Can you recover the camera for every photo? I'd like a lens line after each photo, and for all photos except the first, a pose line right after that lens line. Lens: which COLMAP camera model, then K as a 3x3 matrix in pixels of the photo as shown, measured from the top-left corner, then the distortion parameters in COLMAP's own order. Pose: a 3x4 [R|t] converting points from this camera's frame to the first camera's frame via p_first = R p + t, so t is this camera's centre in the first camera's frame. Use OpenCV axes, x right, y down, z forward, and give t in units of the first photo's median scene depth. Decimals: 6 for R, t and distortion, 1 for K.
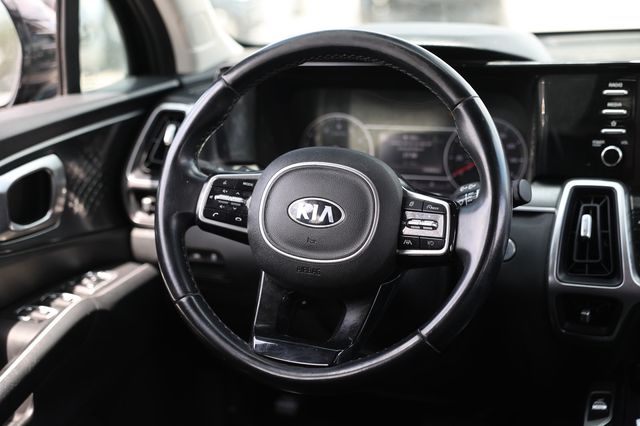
lens RADIAL K [[1020.4, 0, 320.0], [0, 1020.4, 213.0], [0, 0, 1]] dist [0.162429, 0.055969]
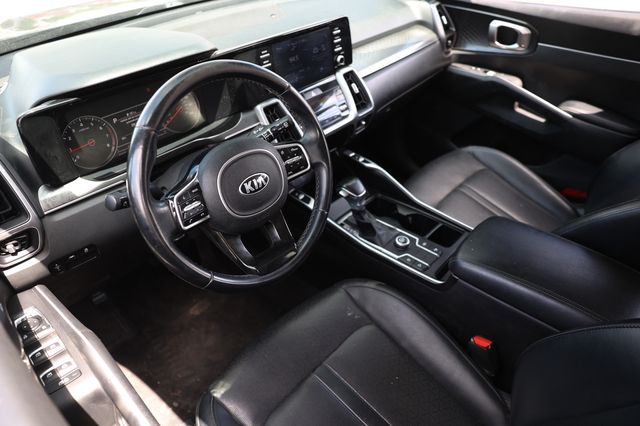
lens RADIAL K [[431.1, 0, 320.0], [0, 431.1, 213.0], [0, 0, 1]] dist [-0.108259, 0.076086]
pose [[0.384843, -0.545994, 0.744169, -0.438259], [0.221394, 0.837334, 0.499856, -0.246646], [-0.896036, -0.027611, 0.443122, 0.541249]]
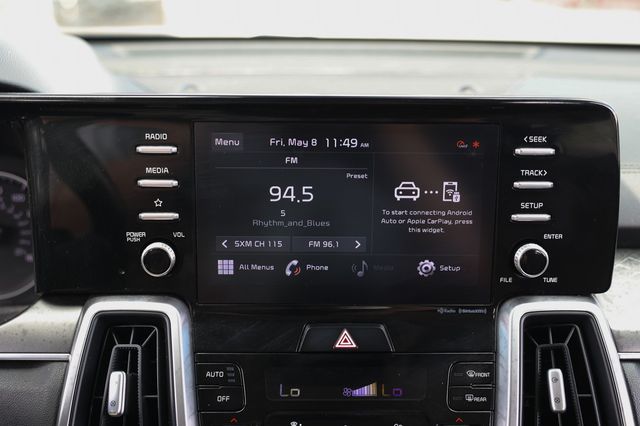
lens RADIAL K [[719.8, 0, 320.3], [0, 719.8, 199.1], [0, 0, 1]] dist [-0.012570, 0.023475]
pose [[0.935400, -0.057833, 0.348830, 0.229343], [0.039414, 0.997439, 0.059678, -0.109196], [-0.351388, -0.042074, 0.935284, 0.597050]]
